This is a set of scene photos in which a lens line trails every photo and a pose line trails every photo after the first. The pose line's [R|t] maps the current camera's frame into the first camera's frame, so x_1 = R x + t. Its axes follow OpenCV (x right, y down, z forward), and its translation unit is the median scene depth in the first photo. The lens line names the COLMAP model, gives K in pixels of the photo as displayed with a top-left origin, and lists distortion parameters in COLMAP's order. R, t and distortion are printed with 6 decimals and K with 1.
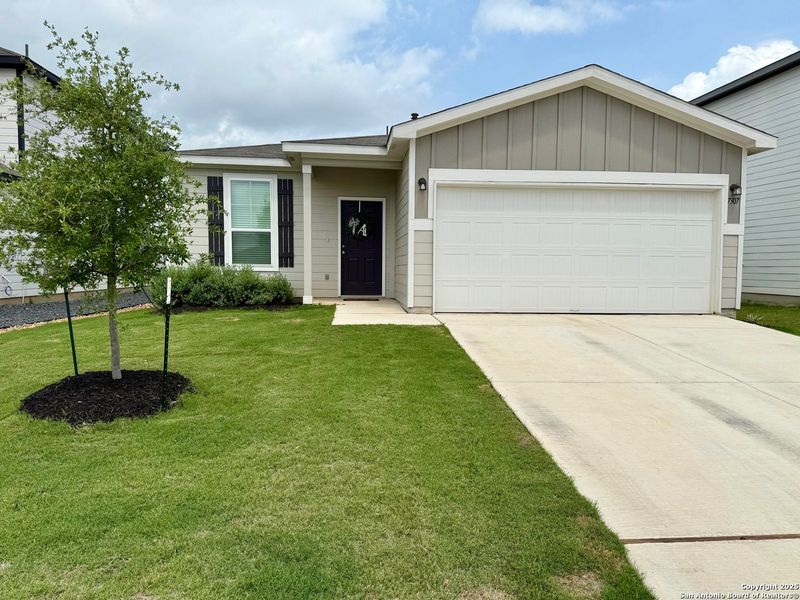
lens RADIAL K [[617.7, 0, 397.2], [0, 617.7, 299.6], [0, 0, 1]] dist [0.040078, -0.059009]
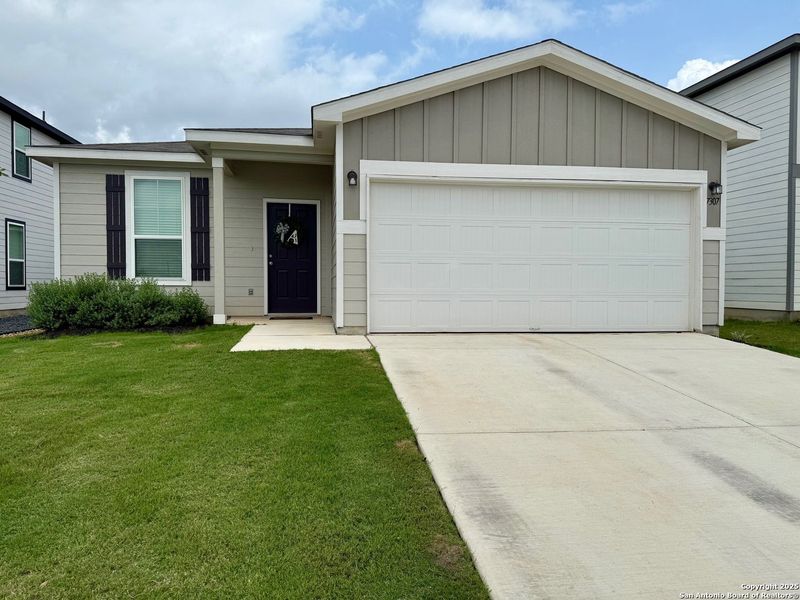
lens RADIAL K [[617.7, 0, 402.7], [0, 617.7, 293.0], [0, 0, 1]] dist [0.040078, -0.059009]
pose [[0.998044, -0.006326, 0.062201, 0.055440], [0.008703, 0.999239, -0.038025, -0.001081], [-0.061913, 0.038492, 0.997339, 0.172188]]
